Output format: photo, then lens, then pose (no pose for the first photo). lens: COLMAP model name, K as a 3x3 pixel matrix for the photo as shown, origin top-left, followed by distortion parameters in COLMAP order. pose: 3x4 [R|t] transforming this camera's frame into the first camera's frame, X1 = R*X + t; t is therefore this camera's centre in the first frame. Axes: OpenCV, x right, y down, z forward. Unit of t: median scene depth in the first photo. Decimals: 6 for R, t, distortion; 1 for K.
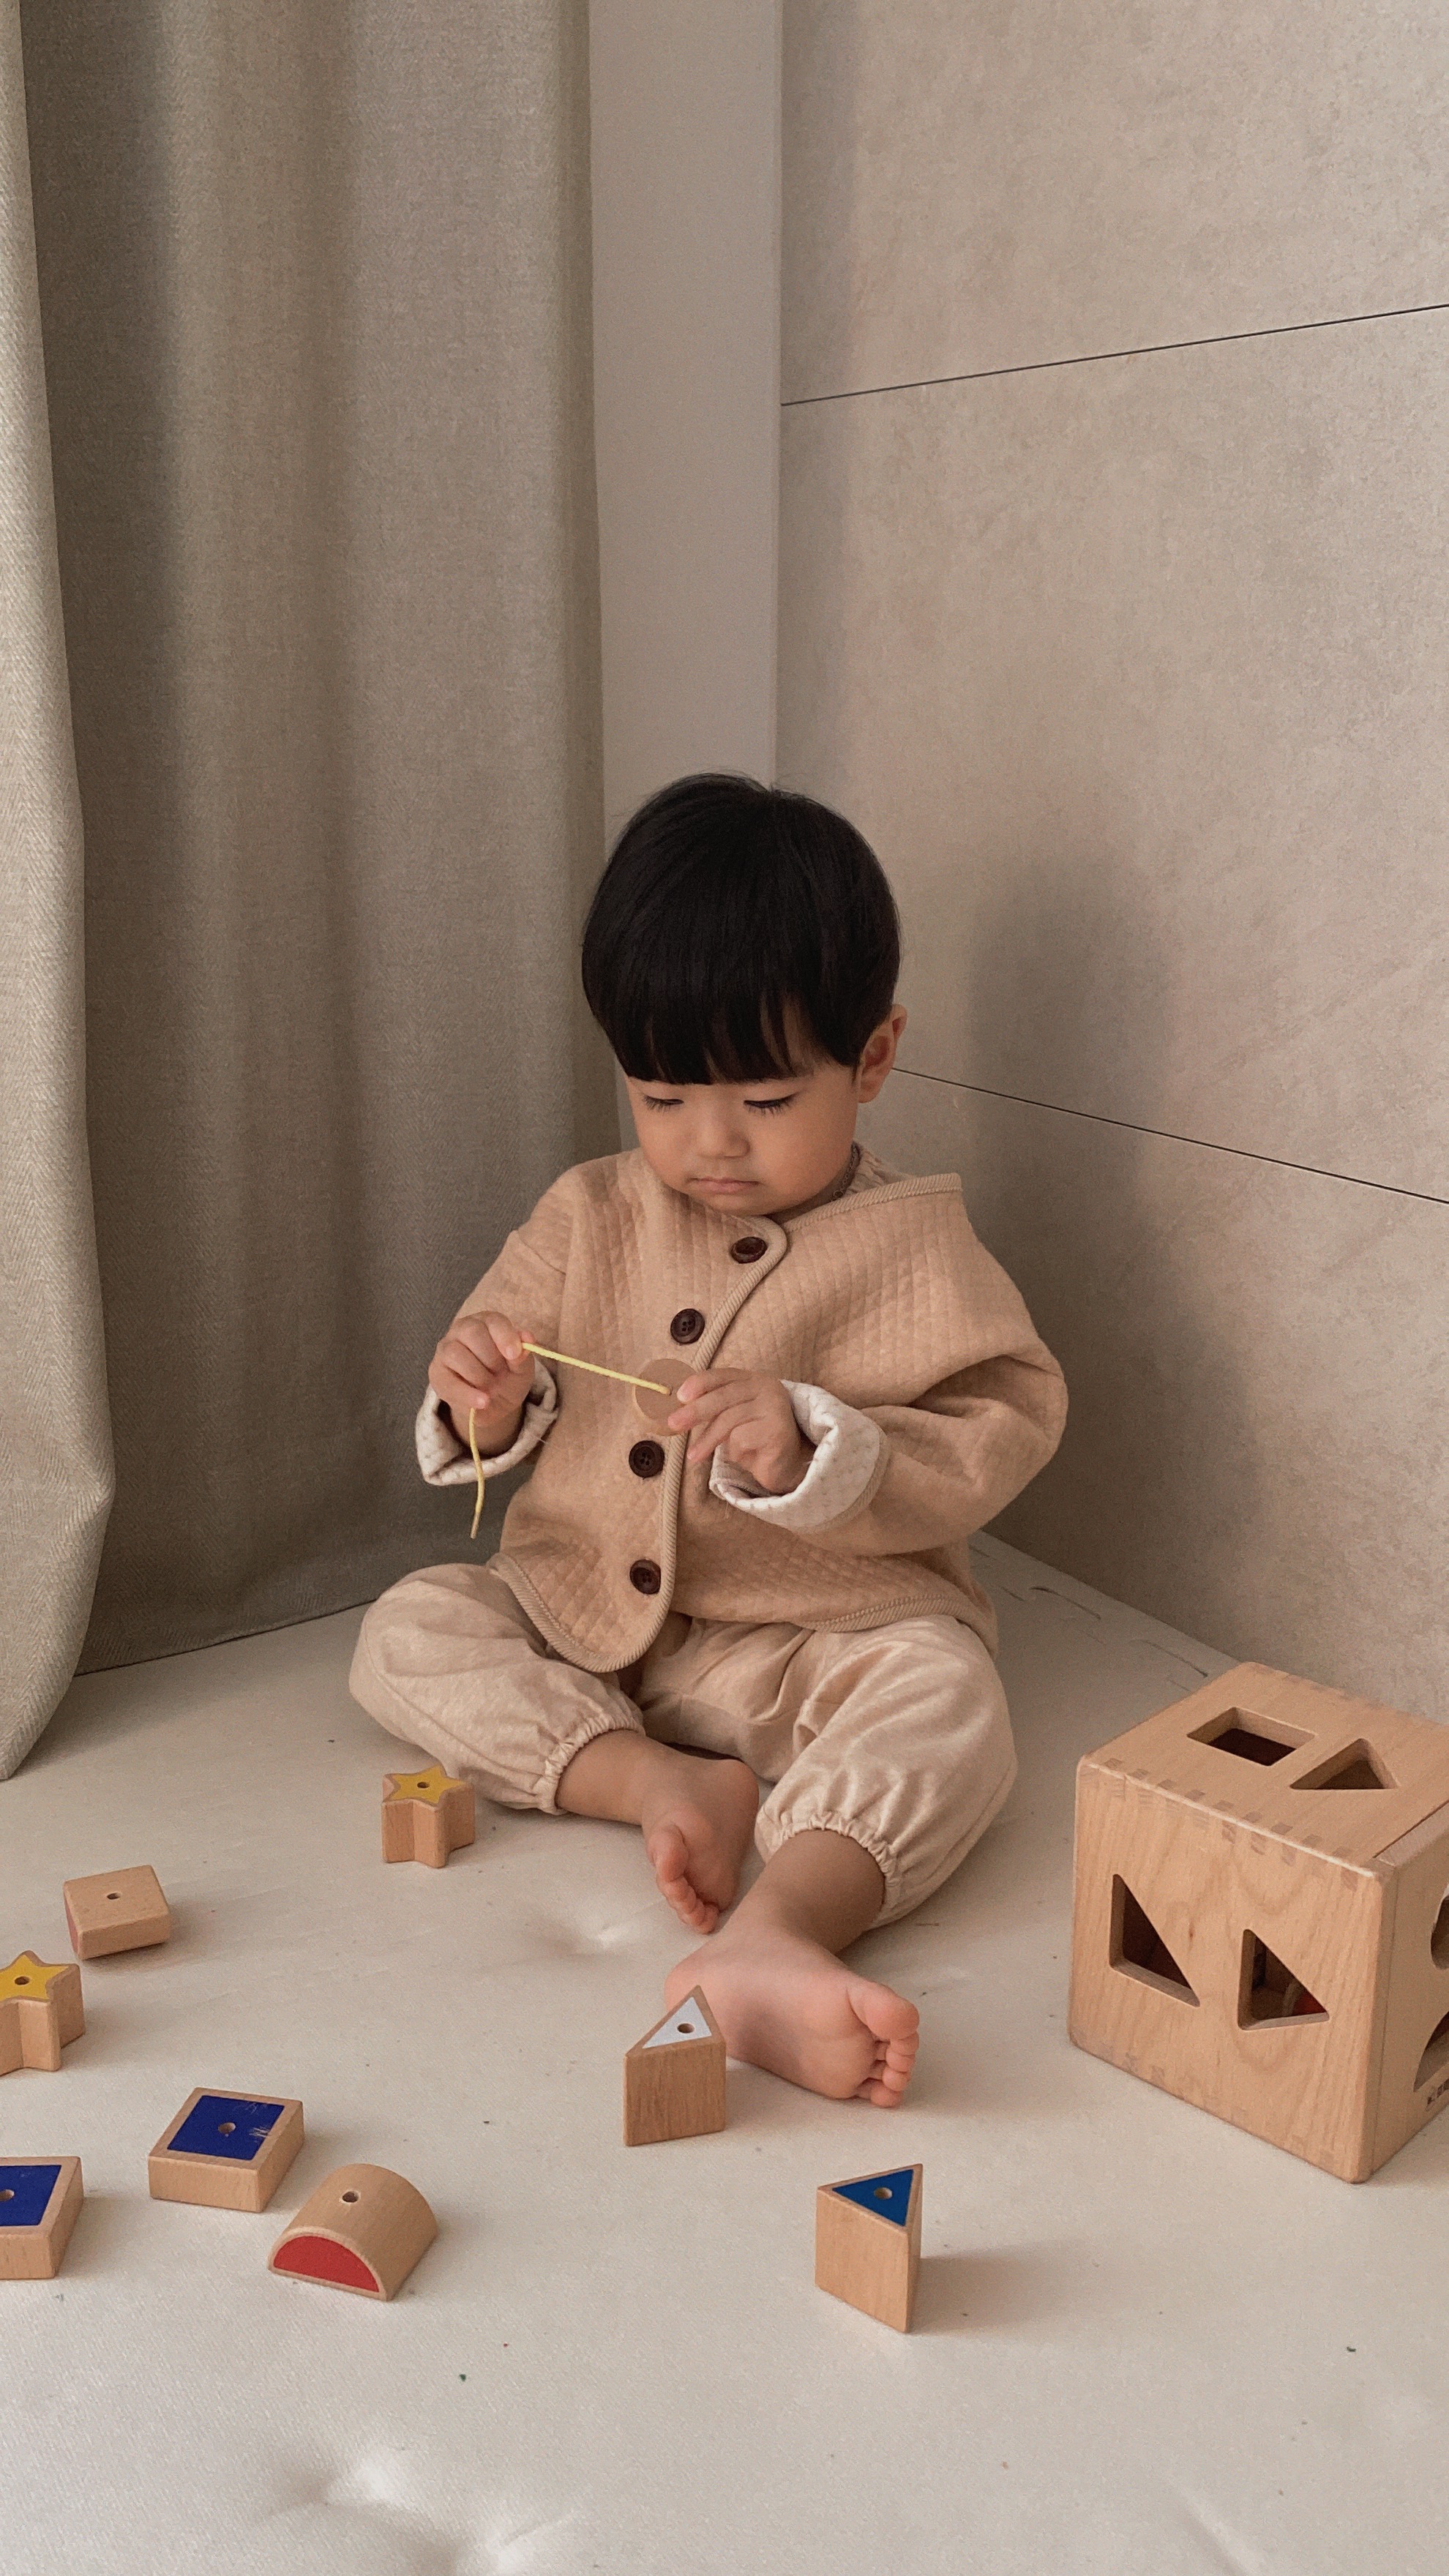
lens RADIAL K [[2372.6, 0, 724.5], [0, 2372.6, 1288.0], [0, 0, 1]] dist [0.008476, -0.091484]
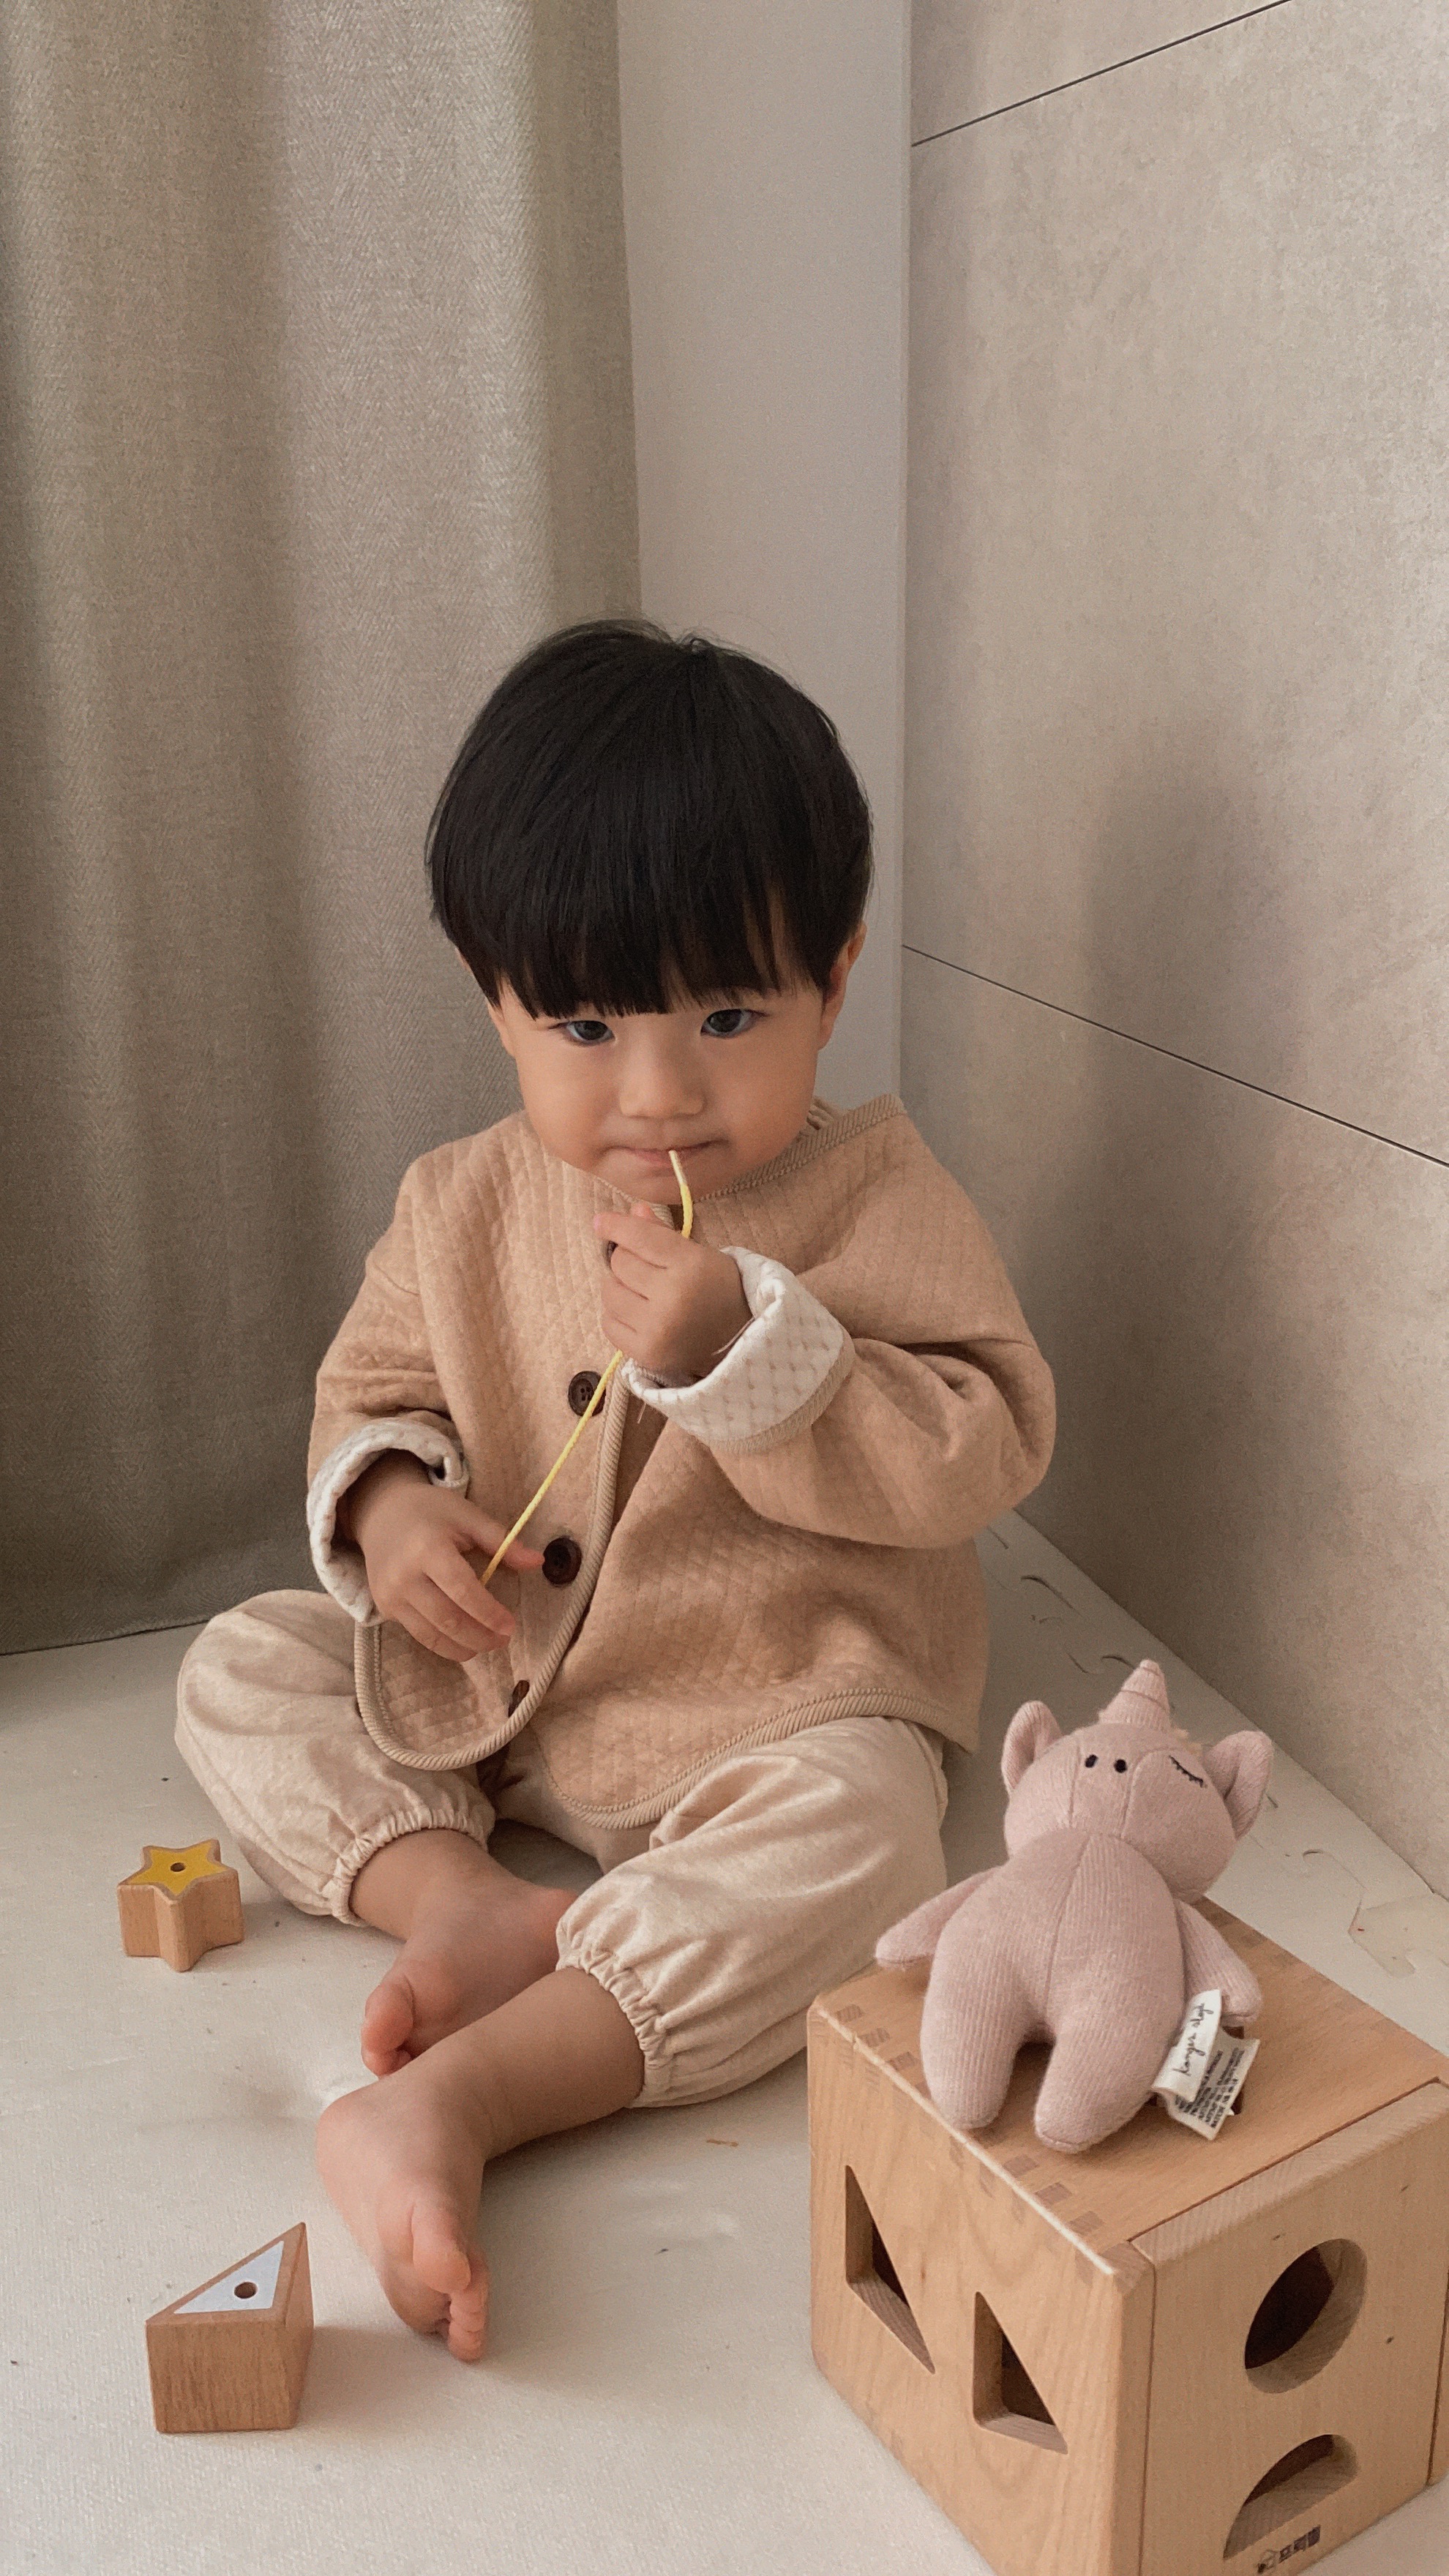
lens RADIAL K [[2529.4, 0, 568.8], [0, 2529.4, 1326.2], [0, 0, 1]] dist [-0.089621, 0.169698]
pose [[0.970588, 0.057801, -0.233707, 0.179451], [-0.045198, 0.997238, 0.058932, -0.031016], [0.236468, -0.046636, 0.970520, 0.196953]]
